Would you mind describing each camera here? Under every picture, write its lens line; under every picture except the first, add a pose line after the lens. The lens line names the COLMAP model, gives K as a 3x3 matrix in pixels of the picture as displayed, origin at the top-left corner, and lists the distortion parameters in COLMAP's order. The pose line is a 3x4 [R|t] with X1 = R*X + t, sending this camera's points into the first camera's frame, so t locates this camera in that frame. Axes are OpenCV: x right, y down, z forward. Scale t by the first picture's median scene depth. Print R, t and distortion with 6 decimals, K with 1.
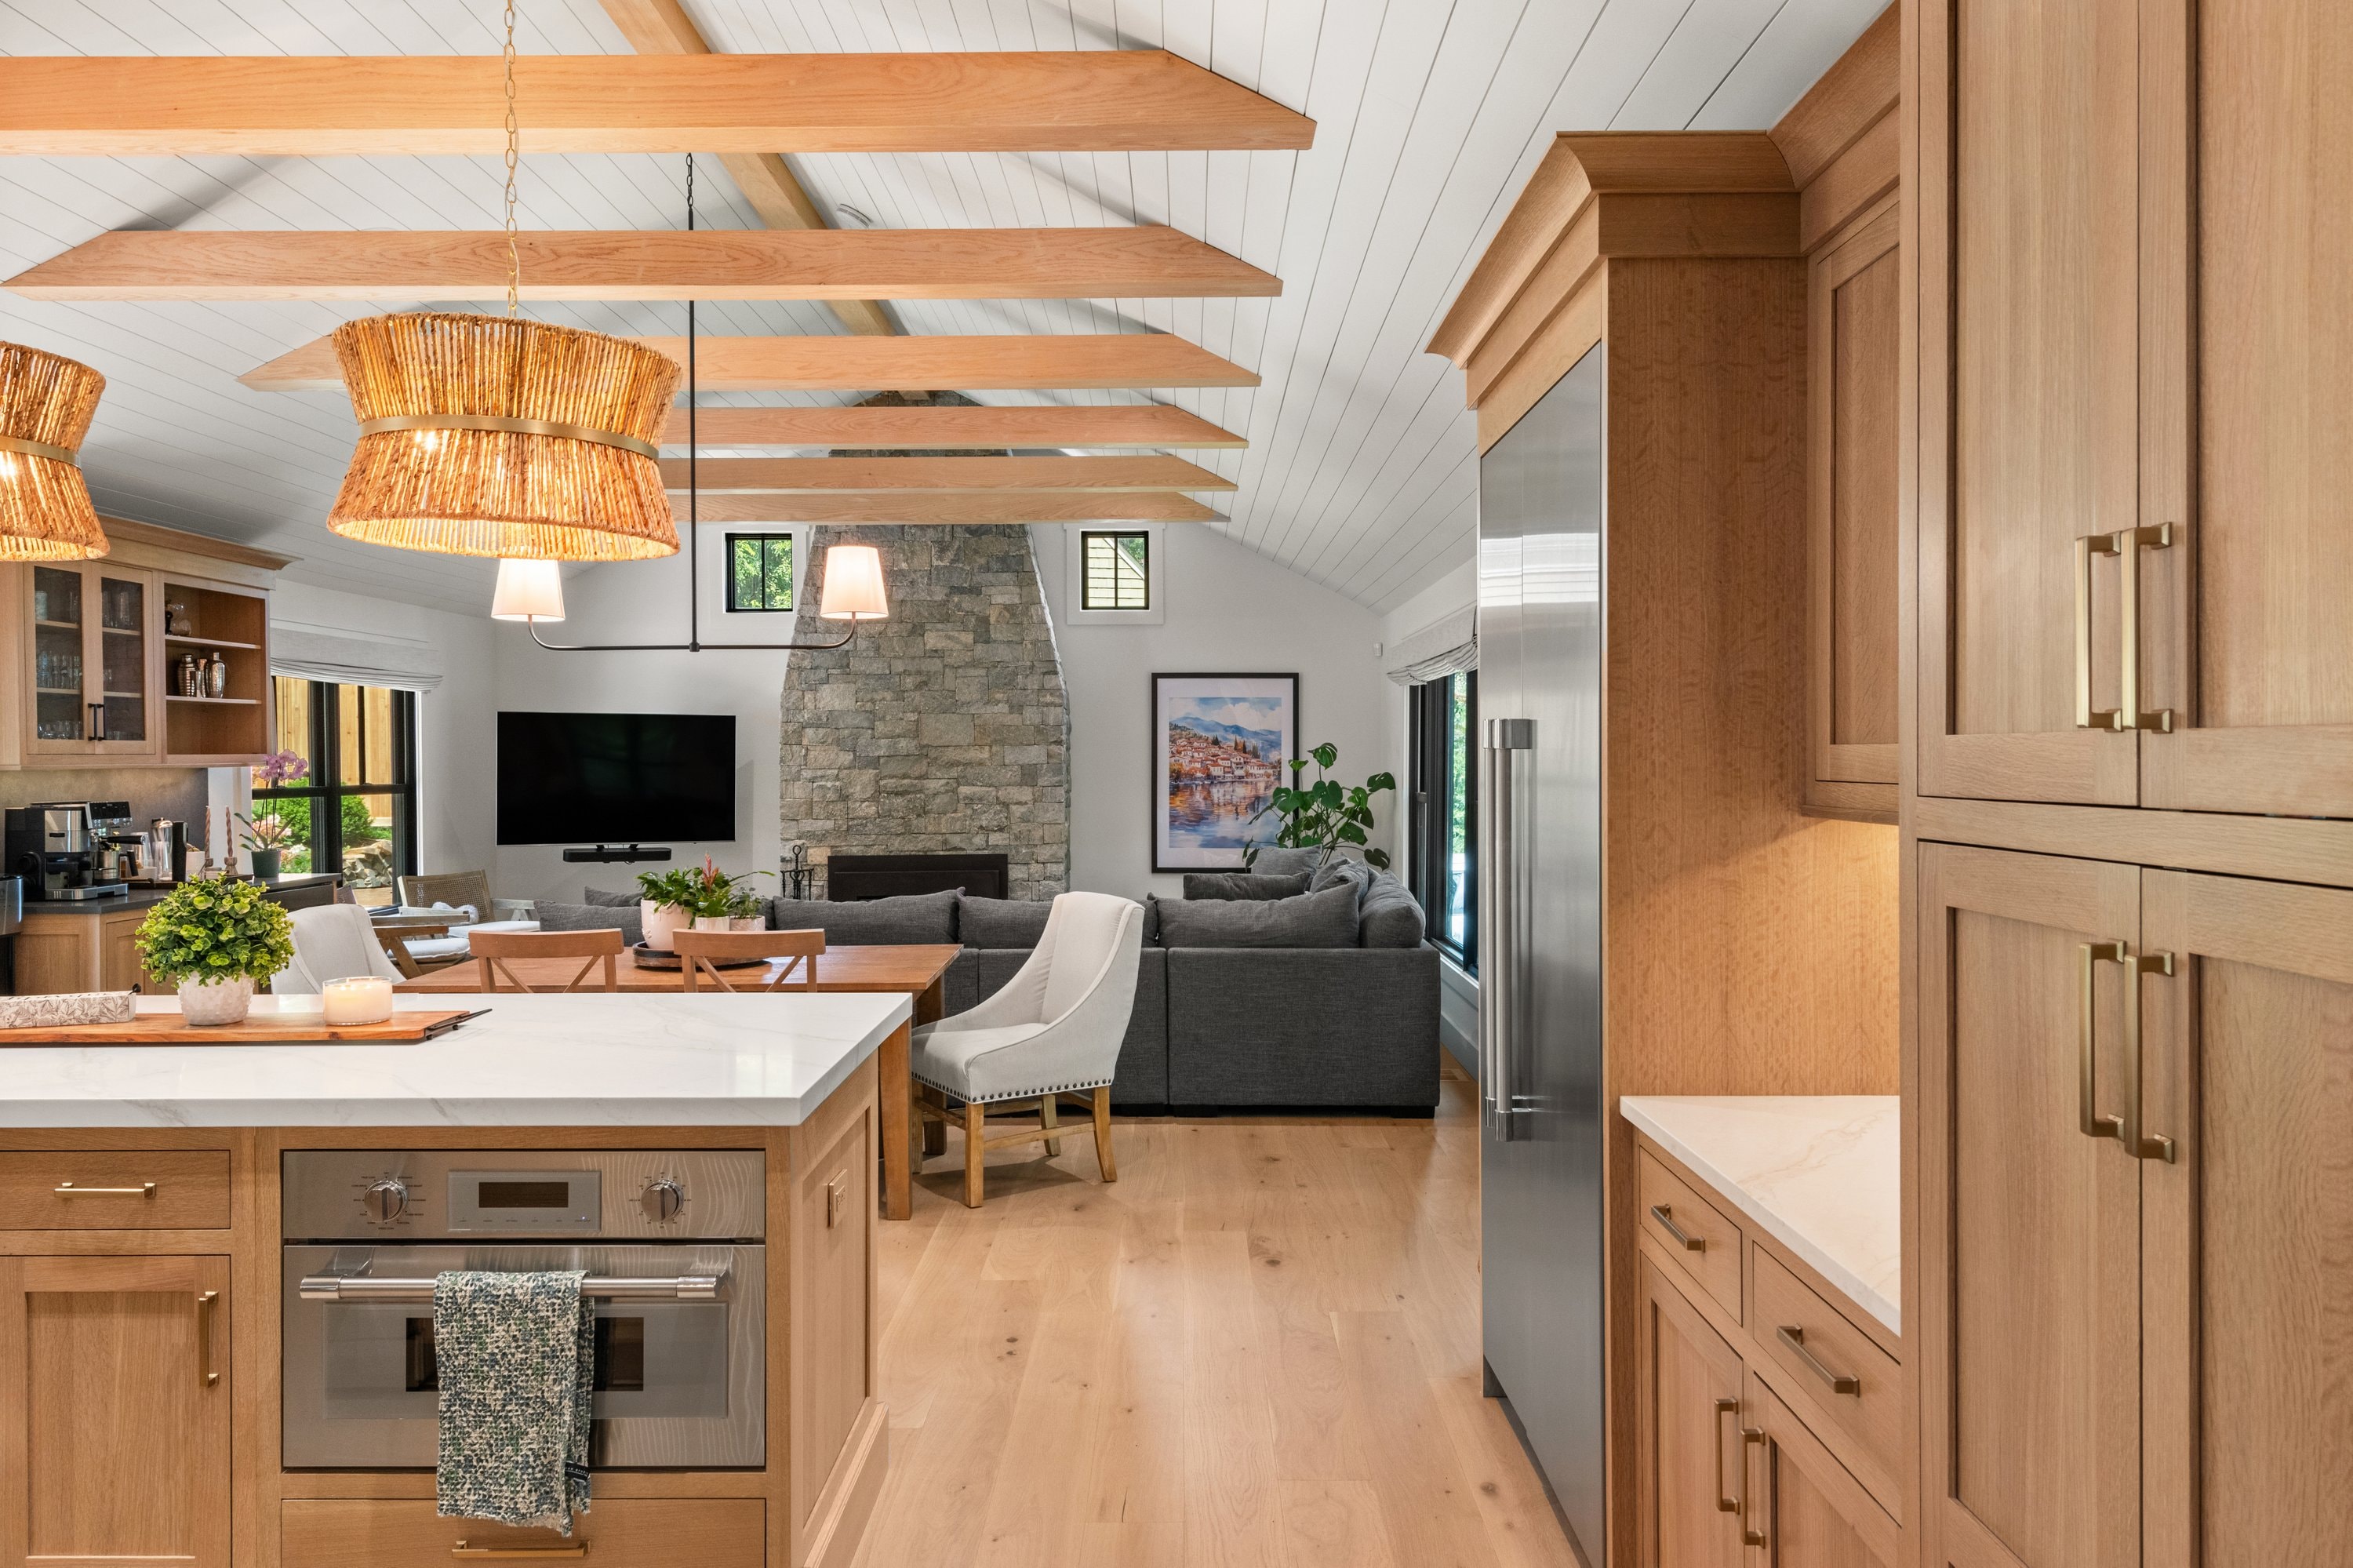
lens RADIAL K [[1731.0, 0, 1183.6], [0, 1731.0, 782.9], [0, 0, 1]] dist [-0.002600, 0.003546]
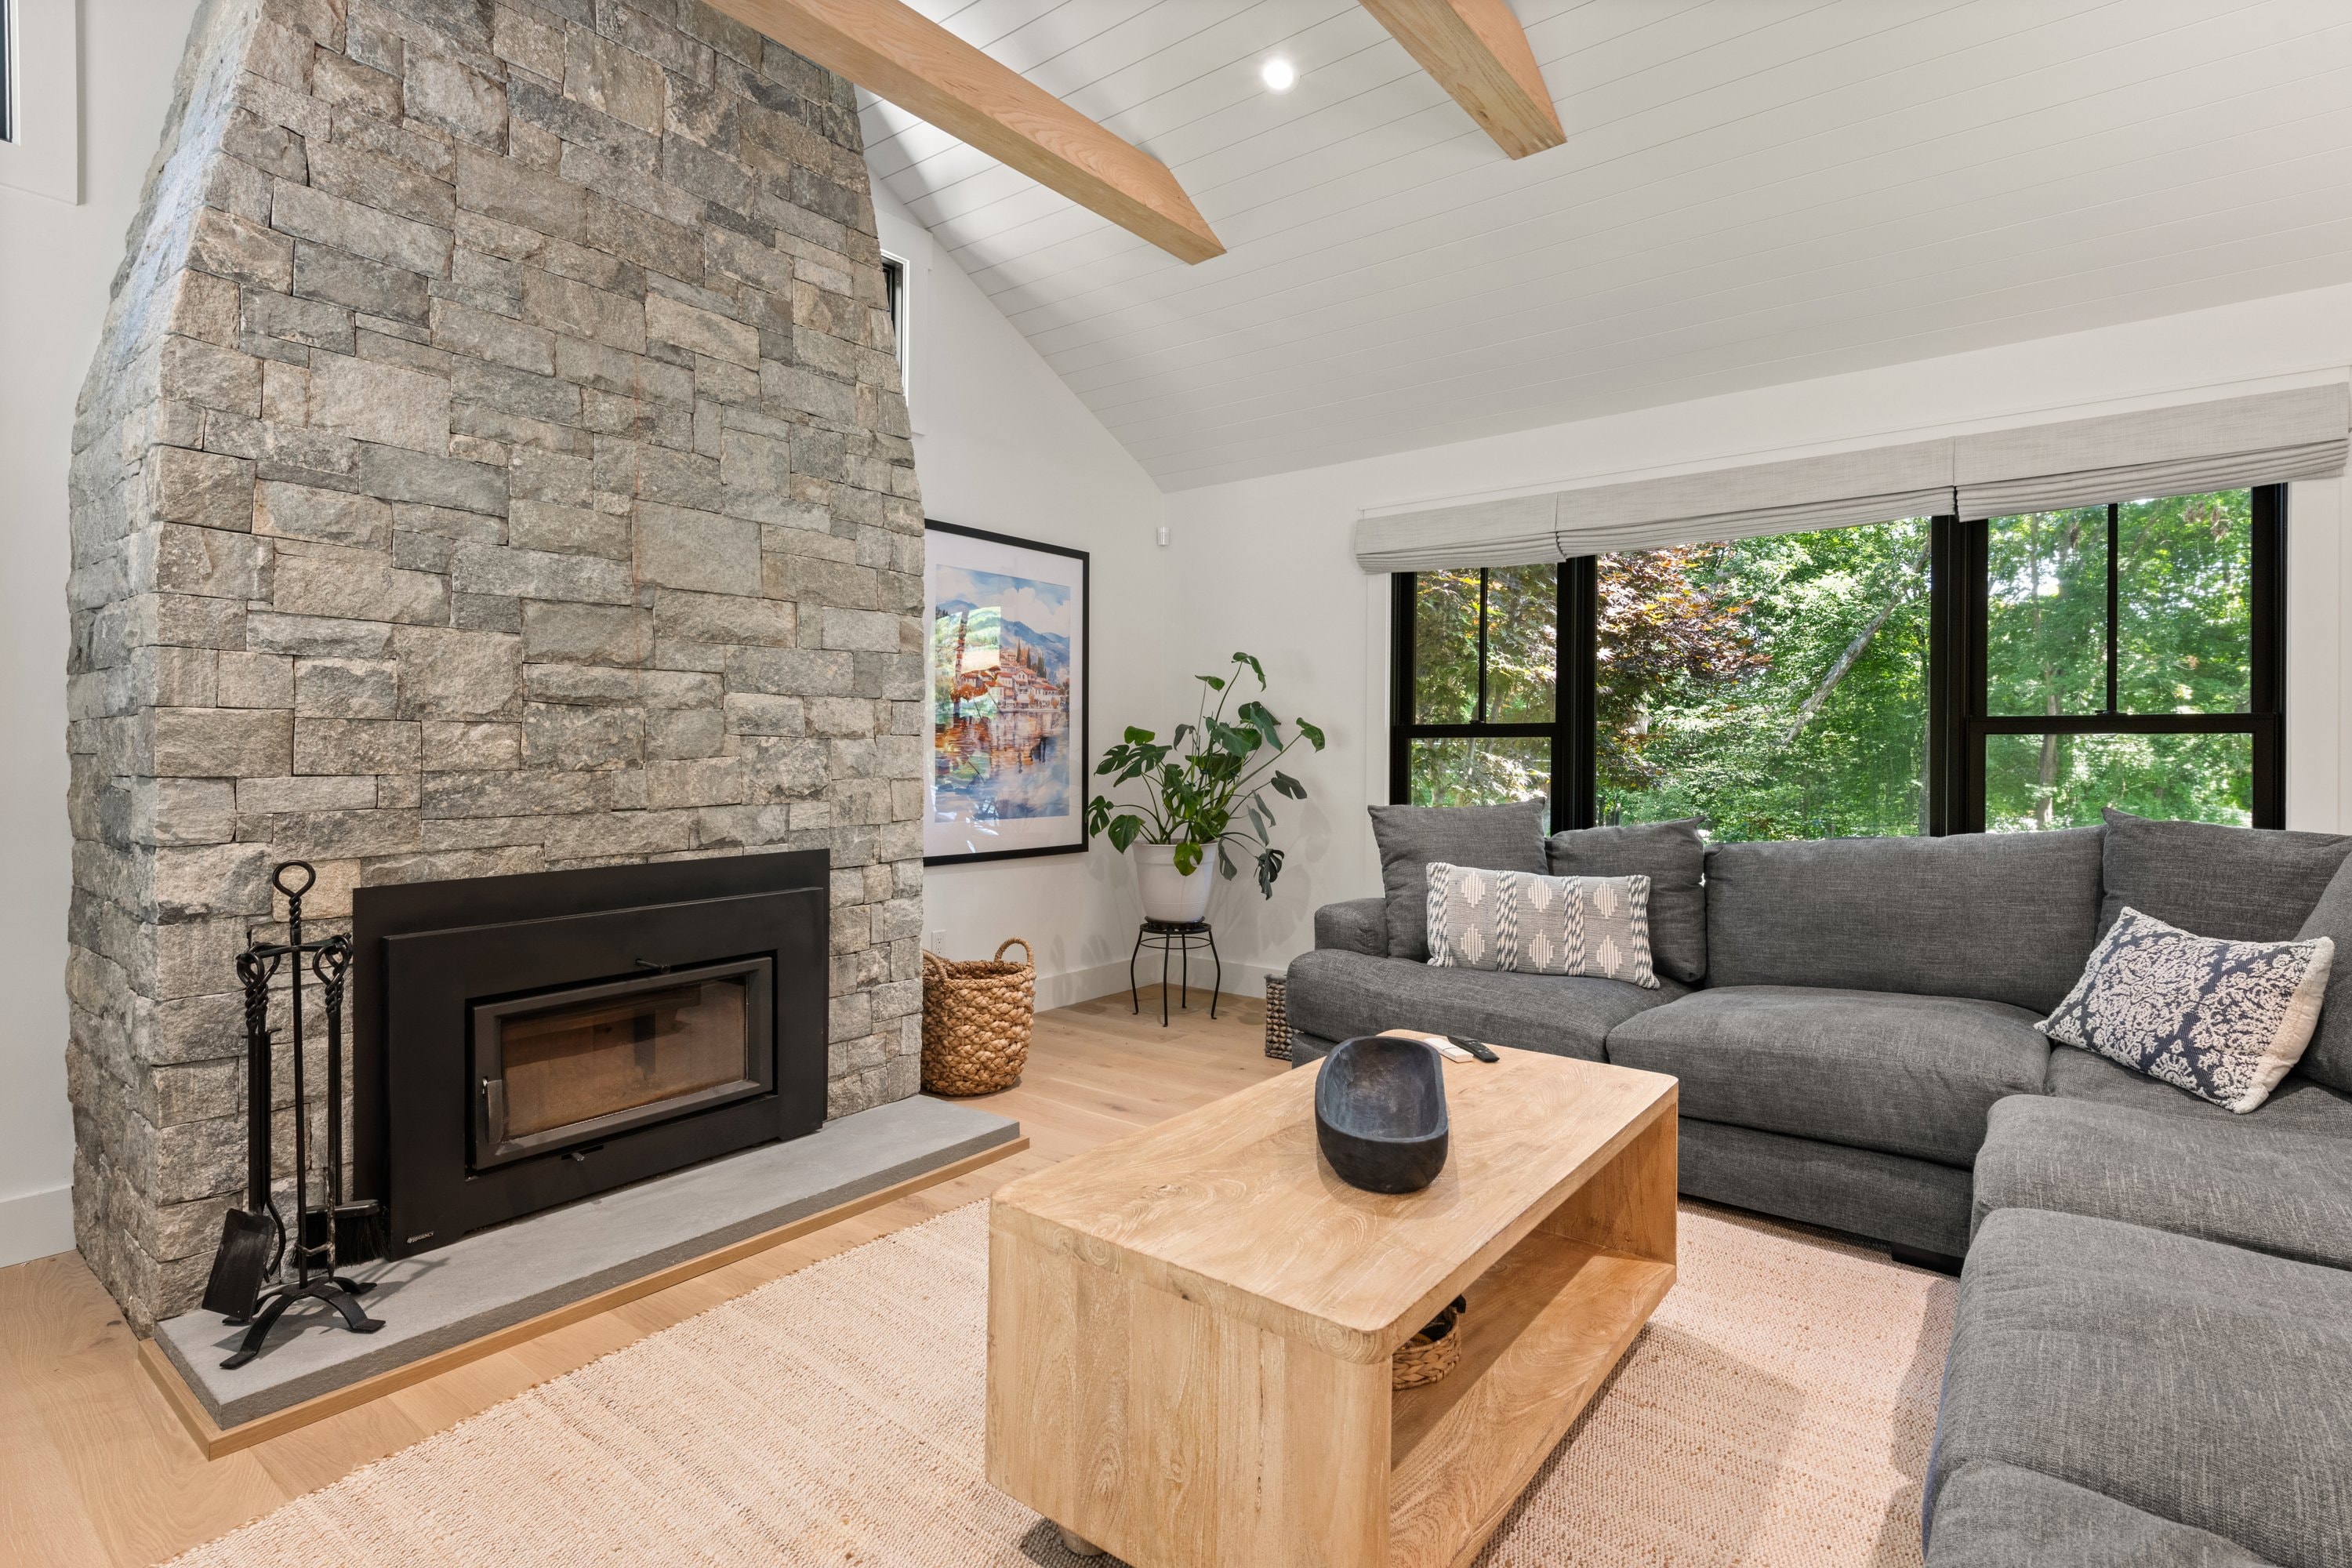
lens RADIAL K [[1142.7, 0, 1175.0], [0, 1142.7, 766.7], [0, 0, 1]] dist [-0.001062, -0.000334]
pose [[0.616242, -0.004615, 0.787543, -0.298517], [0.005001, 0.999986, 0.001947, 0.021162], [-0.787541, 0.002738, 0.616257, 0.799139]]
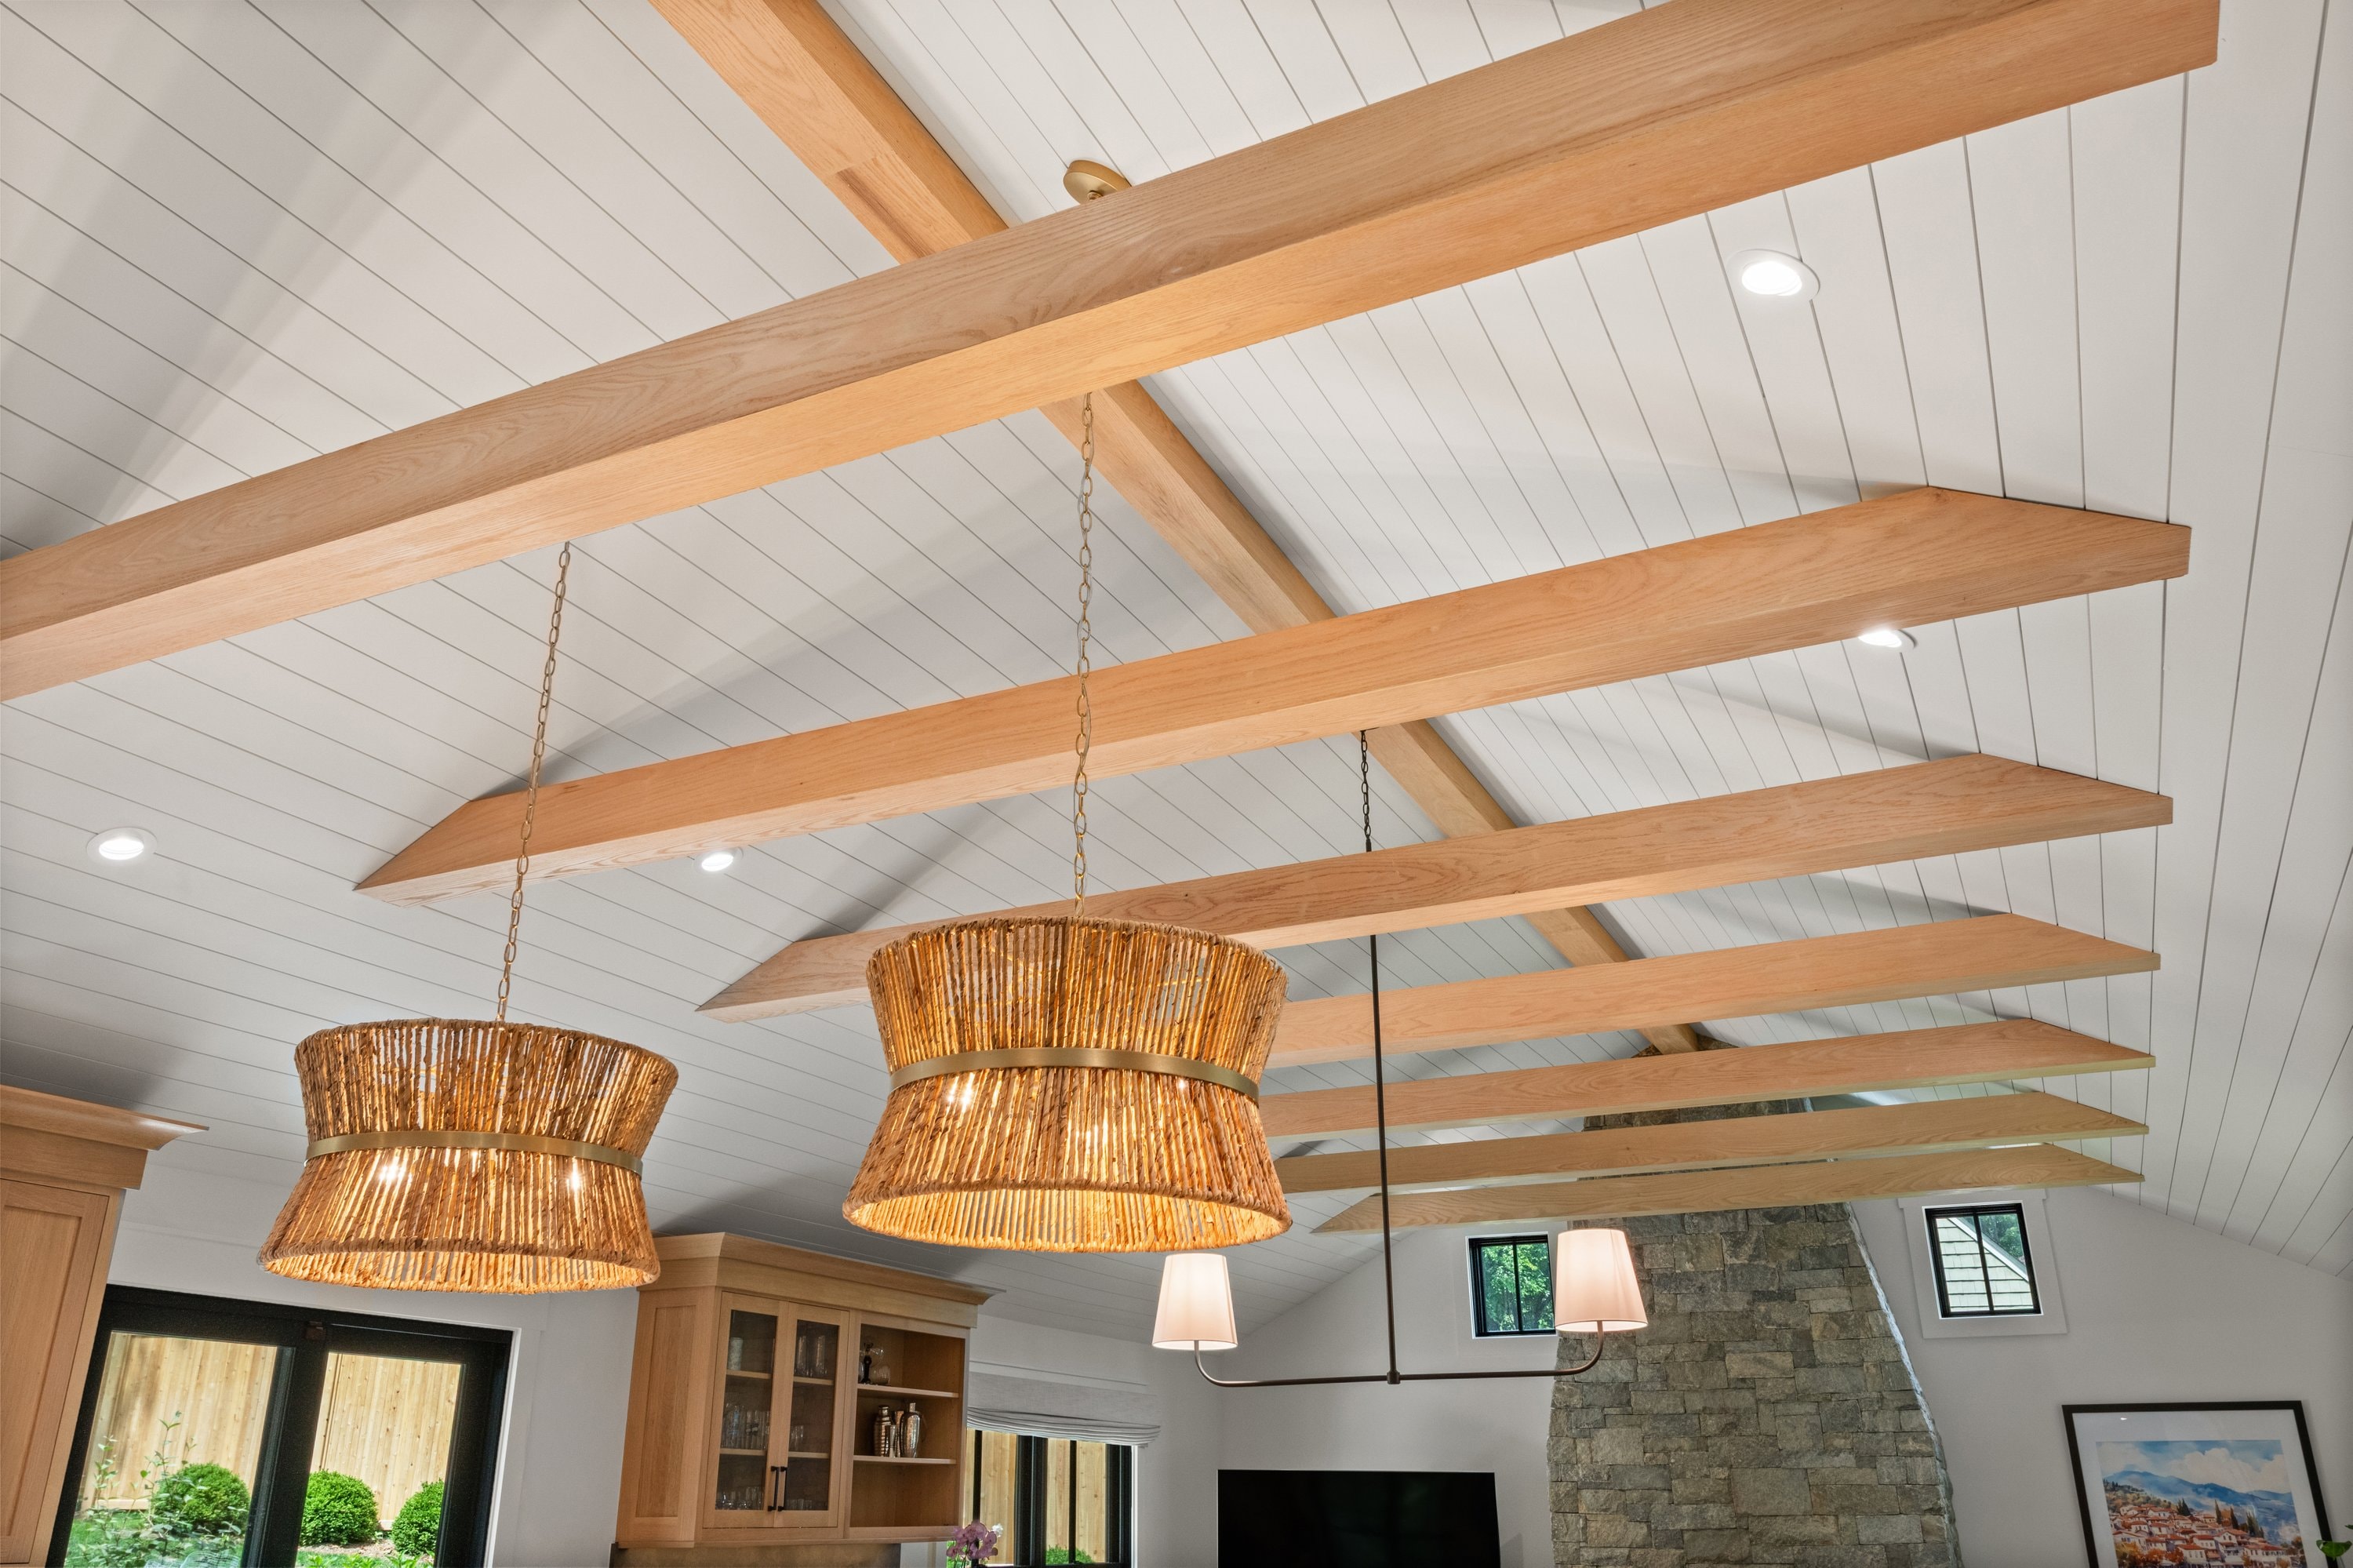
lens RADIAL K [[1814.8, 0, 1171.0], [0, 1814.8, 787.2], [0, 0, 1]] dist [0.036857, -0.030881]
pose [[0.901052, -0.160784, -0.402807, -0.004905], [-0.007214, 0.923061, -0.384585, -0.006647], [0.433651, 0.349437, 0.830566, 0.142497]]
